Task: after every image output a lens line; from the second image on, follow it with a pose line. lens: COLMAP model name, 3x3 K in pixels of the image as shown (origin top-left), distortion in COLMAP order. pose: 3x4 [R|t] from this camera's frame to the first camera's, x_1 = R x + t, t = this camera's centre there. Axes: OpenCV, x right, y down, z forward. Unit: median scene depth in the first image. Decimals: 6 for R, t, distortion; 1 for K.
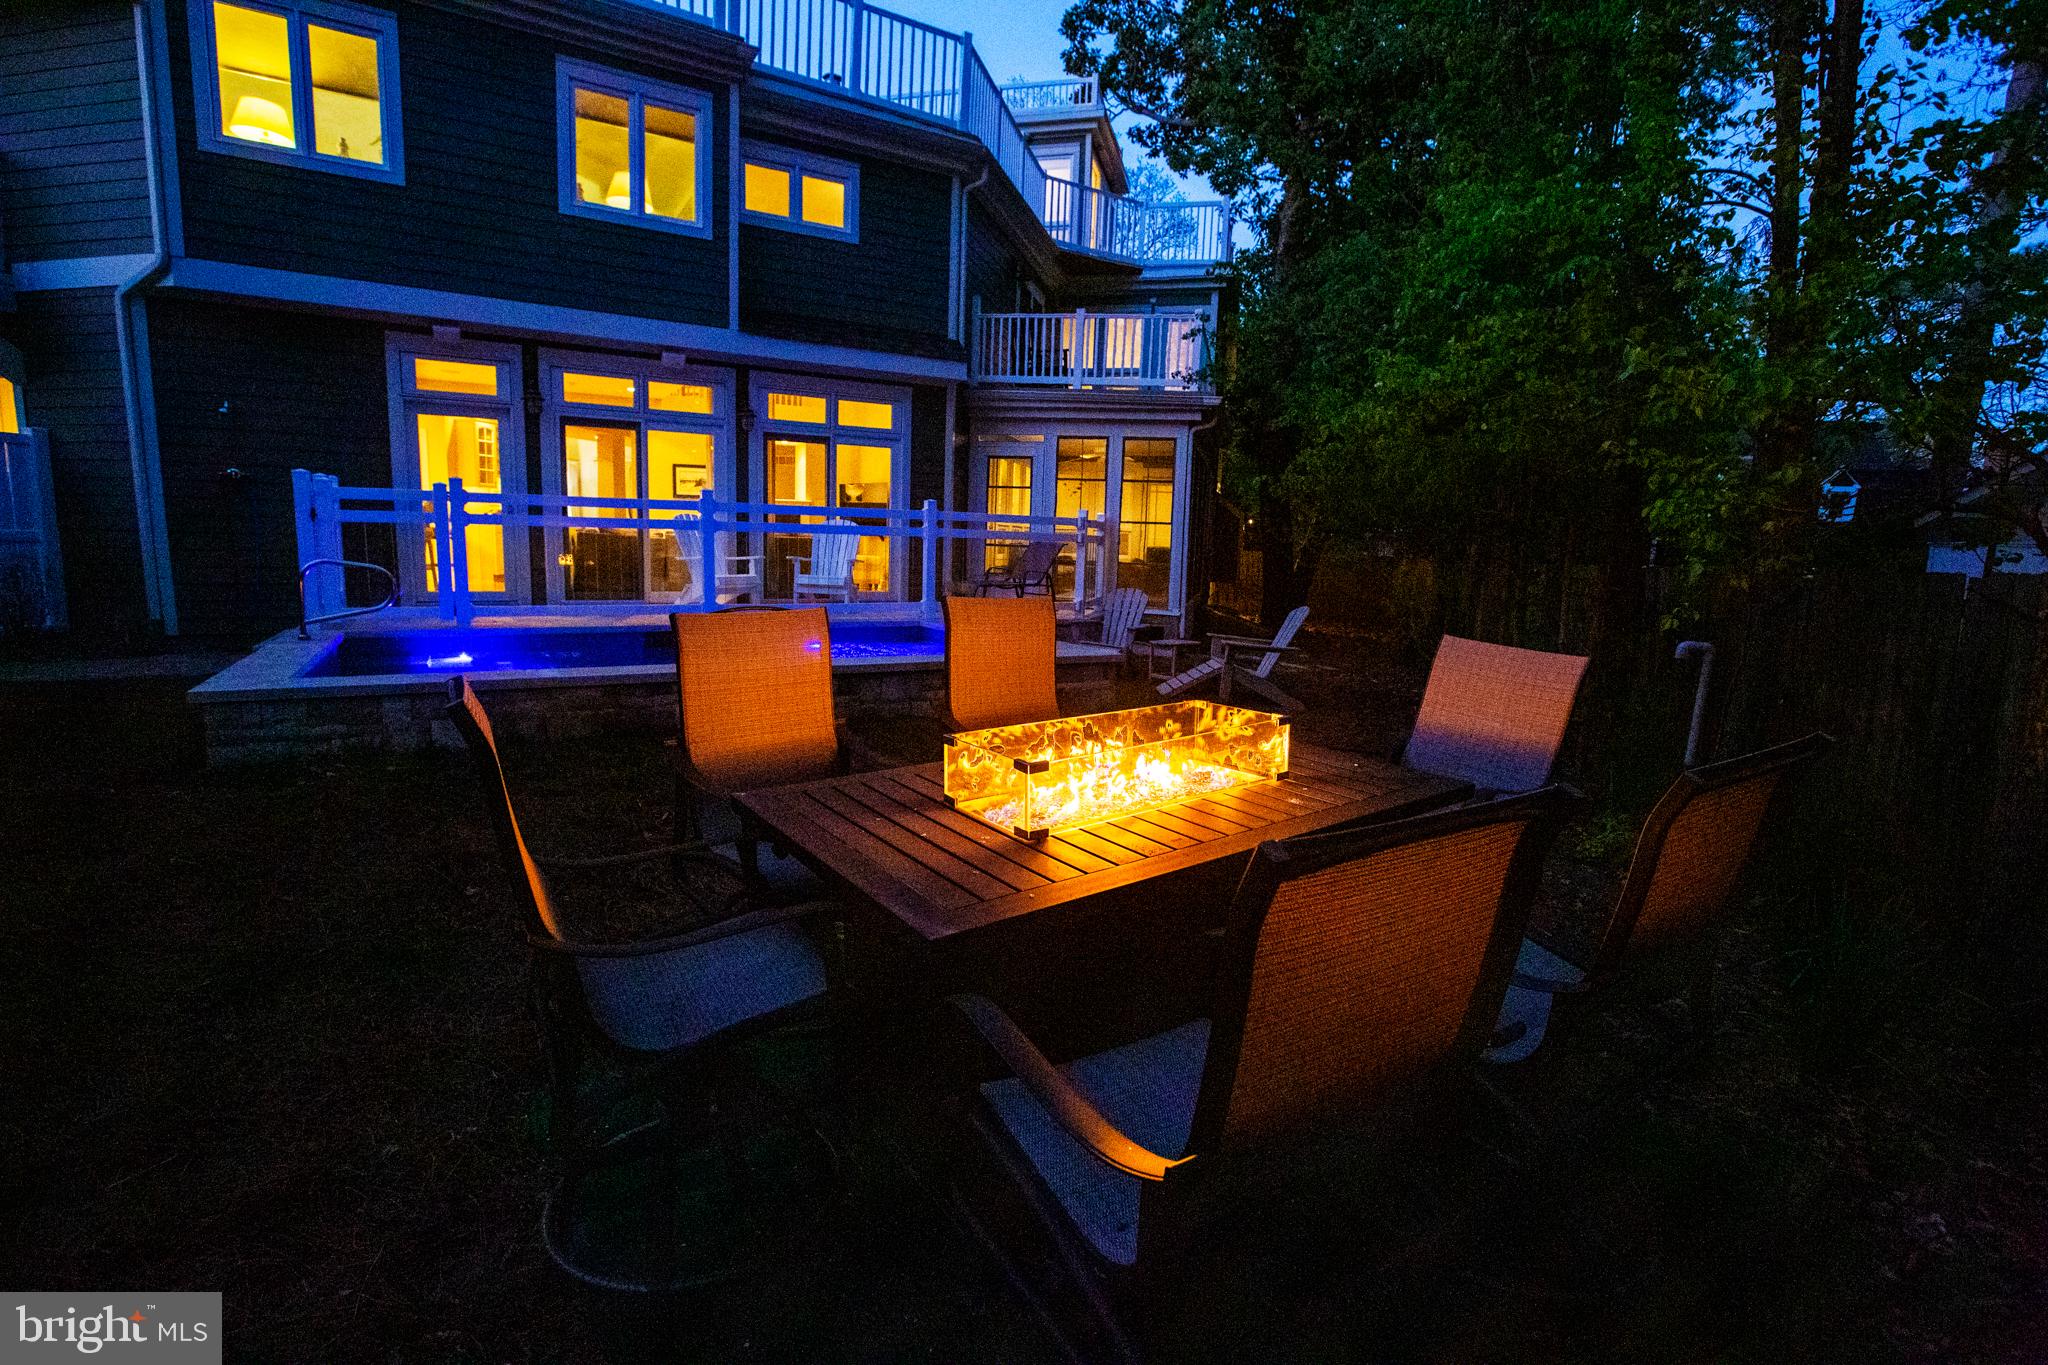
lens RADIAL K [[955.8, 0, 1024.0], [0, 955.8, 682.5], [0, 0, 1]] dist [-0.051859, 0.020939]
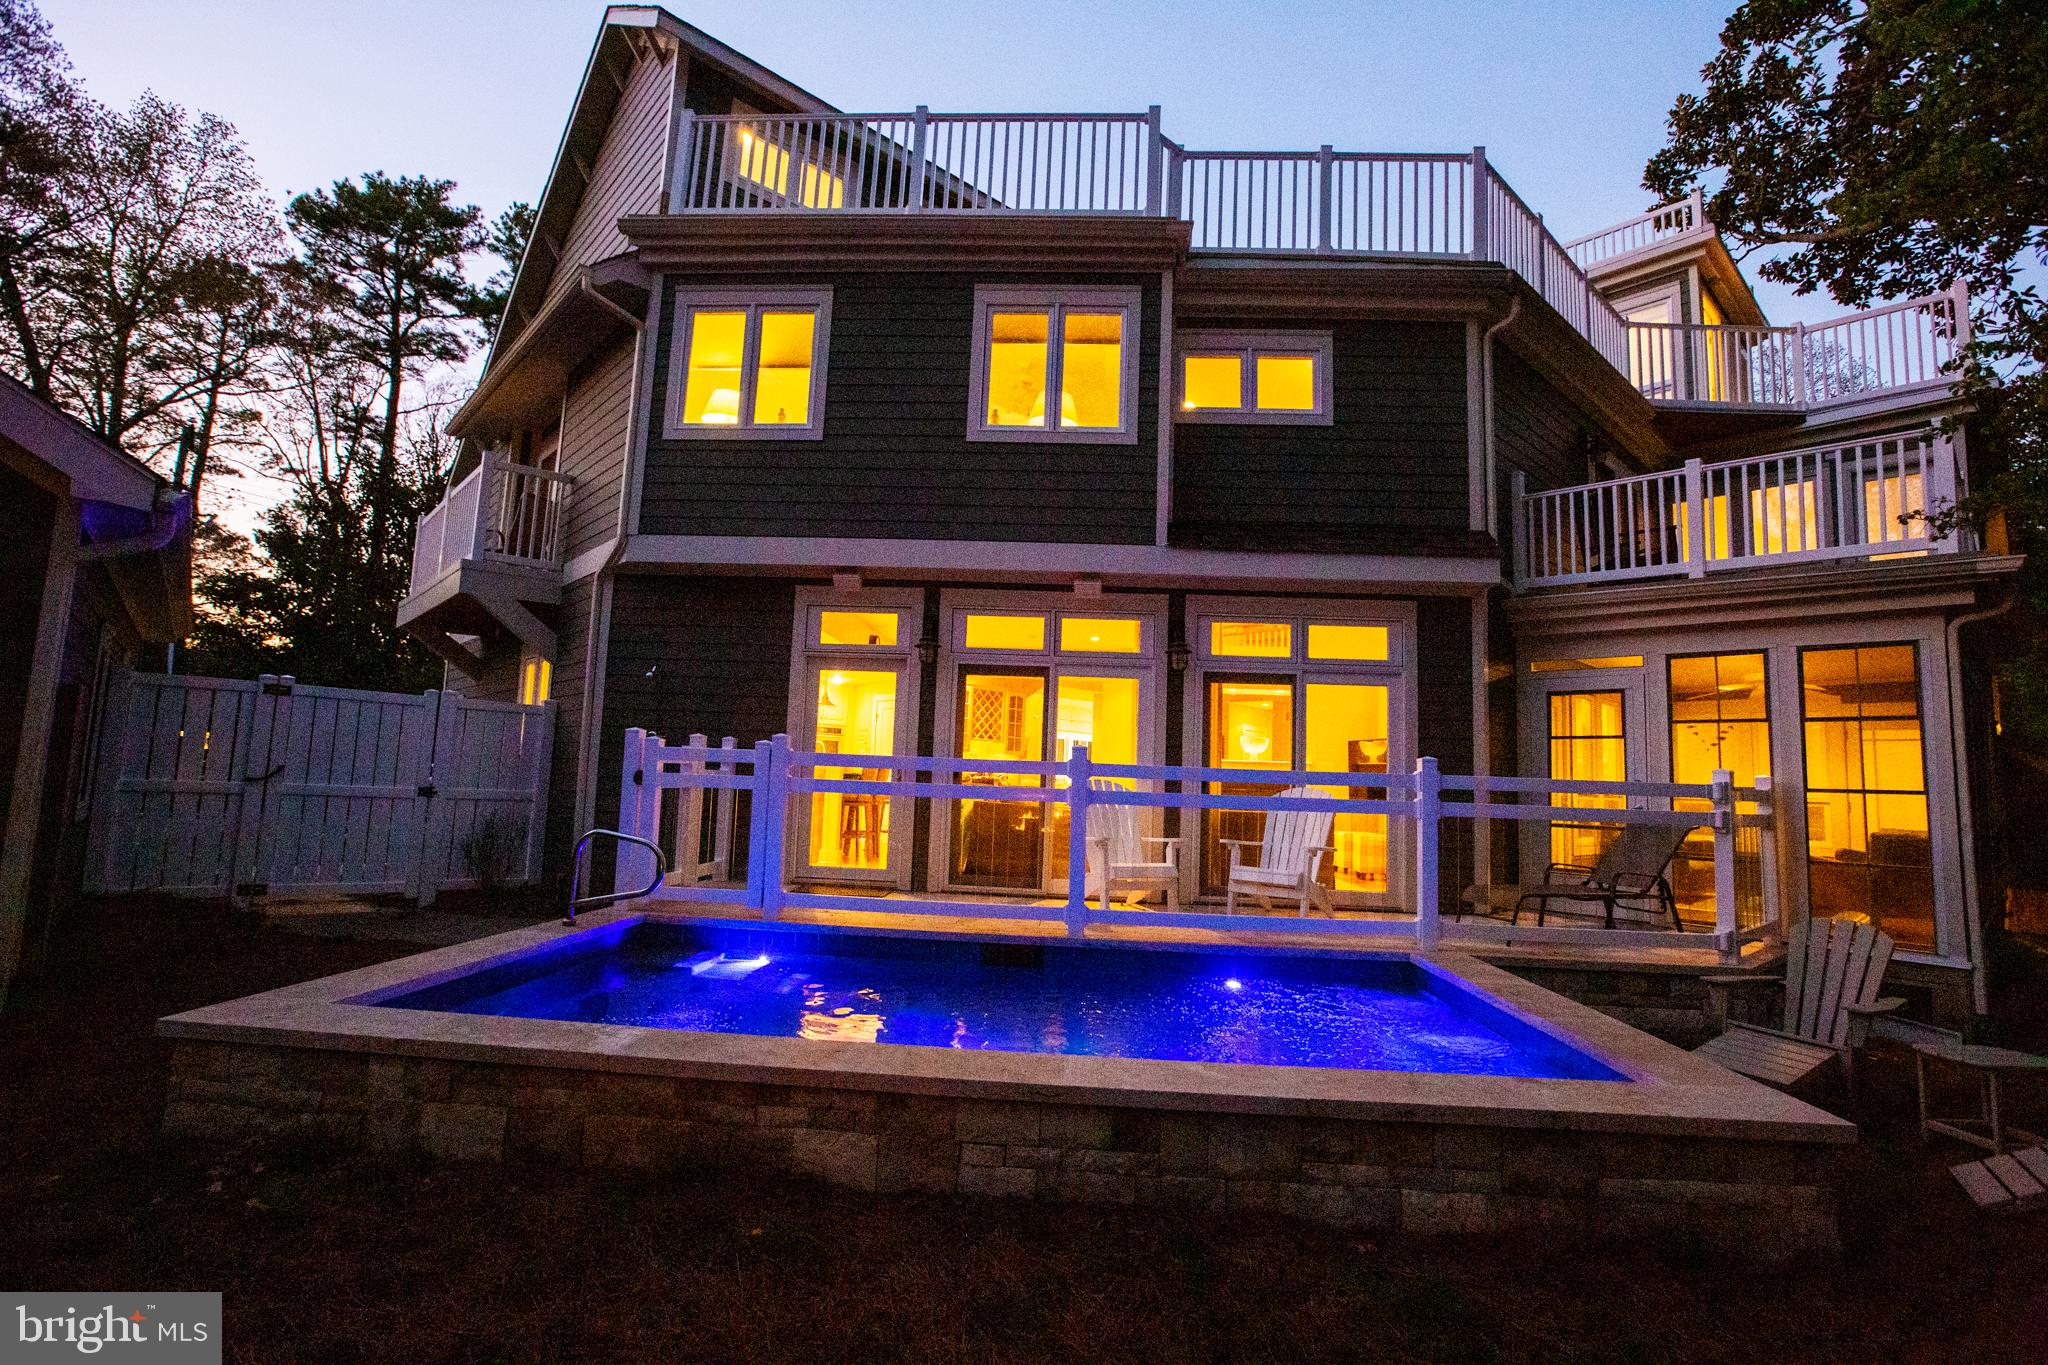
lens RADIAL K [[955.8, 0, 1024.0], [0, 955.8, 682.5], [0, 0, 1]] dist [-0.051859, 0.020939]
pose [[0.827716, -0.062393, -0.557668, 0.030730], [-0.094610, 0.964056, -0.248285, -0.052912], [0.553115, 0.258271, 0.792061, 0.312801]]
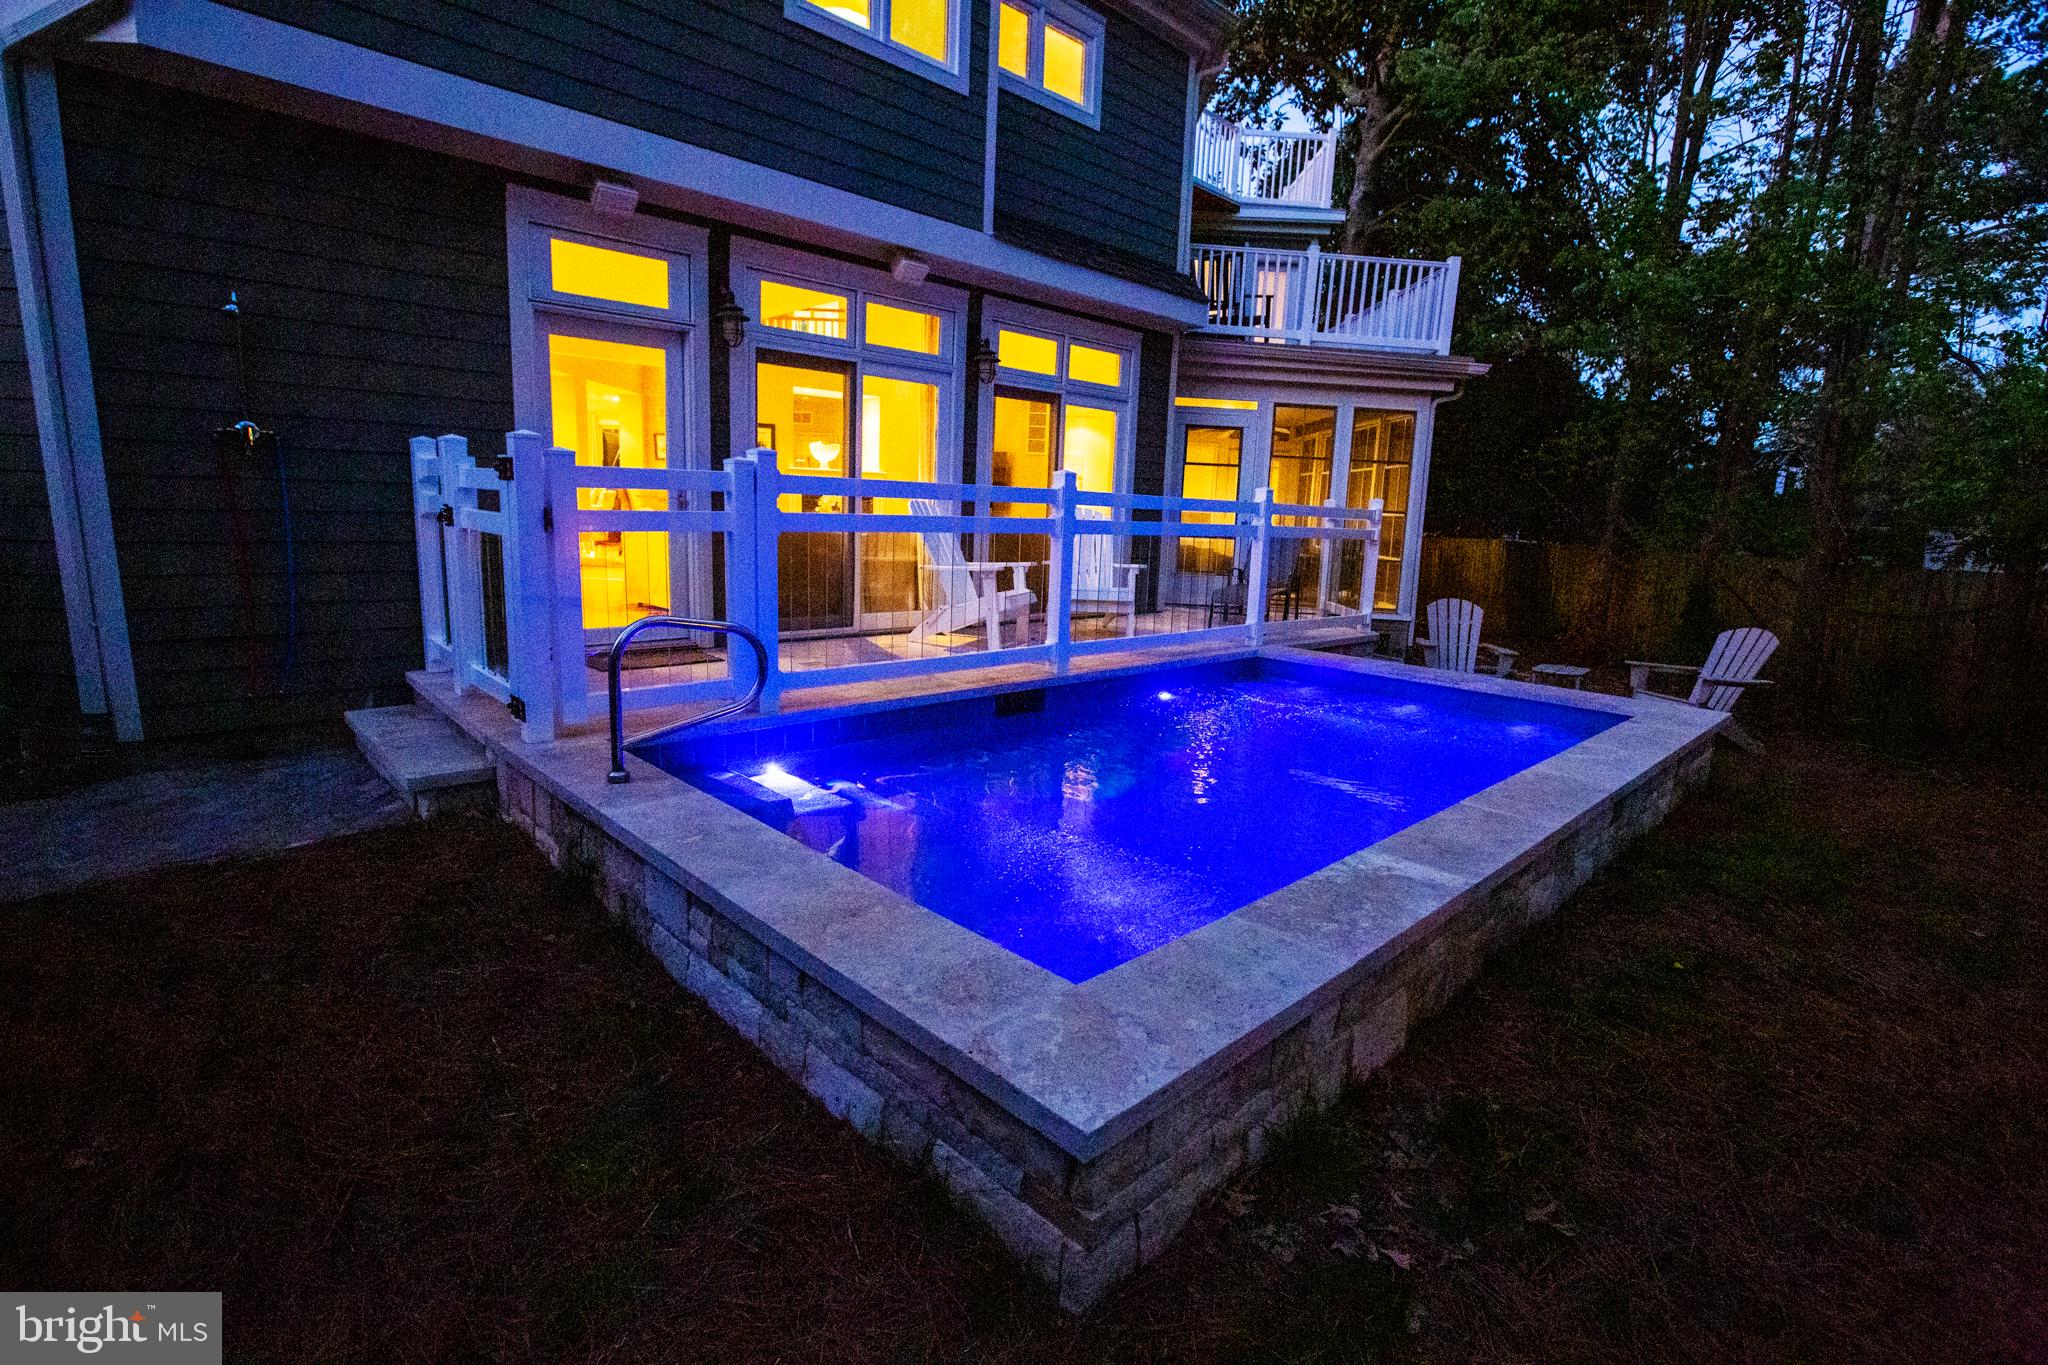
lens RADIAL K [[955.8, 0, 1024.0], [0, 955.8, 682.5], [0, 0, 1]] dist [-0.051859, 0.020939]
pose [[0.975913, -0.034800, 0.215367, -0.404757], [0.027001, 0.998872, 0.039048, -0.067646], [-0.216483, -0.032293, 0.975752, 0.287839]]
